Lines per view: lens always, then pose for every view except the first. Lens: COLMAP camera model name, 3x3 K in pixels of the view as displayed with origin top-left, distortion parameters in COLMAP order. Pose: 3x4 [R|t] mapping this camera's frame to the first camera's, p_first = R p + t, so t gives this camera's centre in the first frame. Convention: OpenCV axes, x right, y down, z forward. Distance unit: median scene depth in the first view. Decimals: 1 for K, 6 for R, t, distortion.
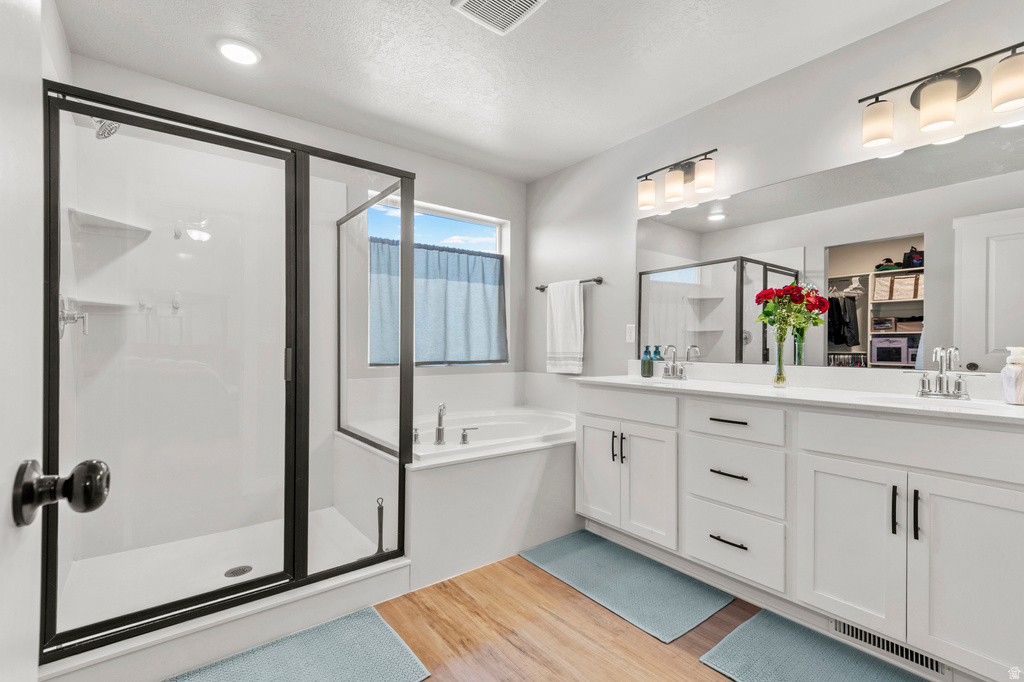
lens RADIAL K [[457.5, 0, 510.2], [0, 457.5, 338.3], [0, 0, 1]] dist [0.004952, -0.000136]
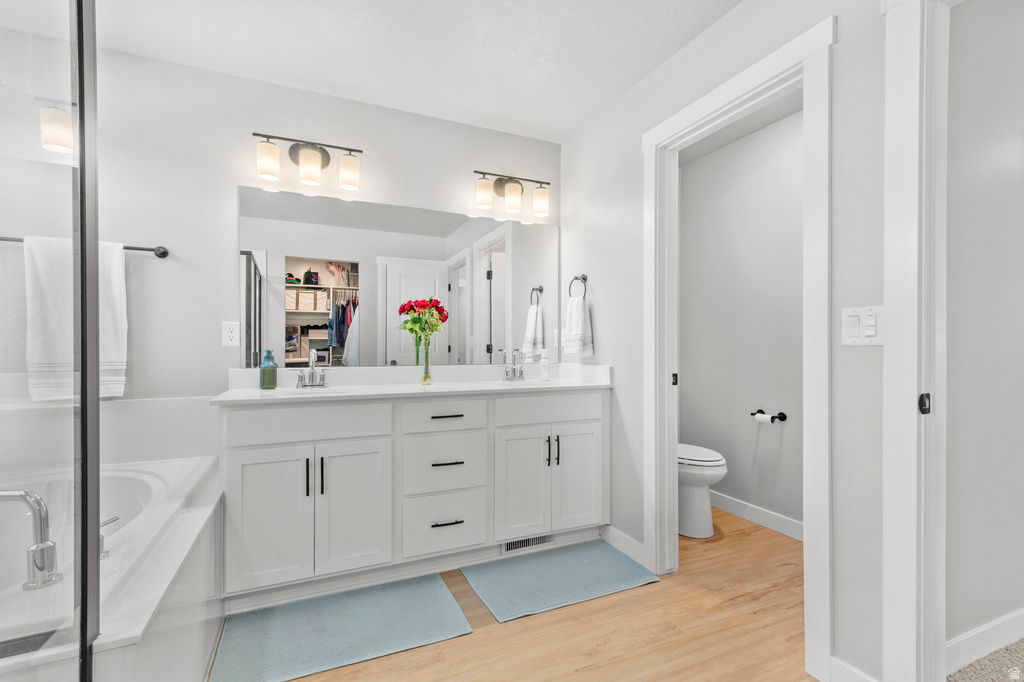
lens RADIAL K [[457.5, 0, 515.7], [0, 457.5, 349.8], [0, 0, 1]] dist [0.004952, -0.000136]
pose [[0.223092, -0.006213, 0.974778, -0.462858], [-0.010539, 0.999906, 0.008785, 0.004883], [-0.974740, -0.012233, 0.223005, 0.473925]]
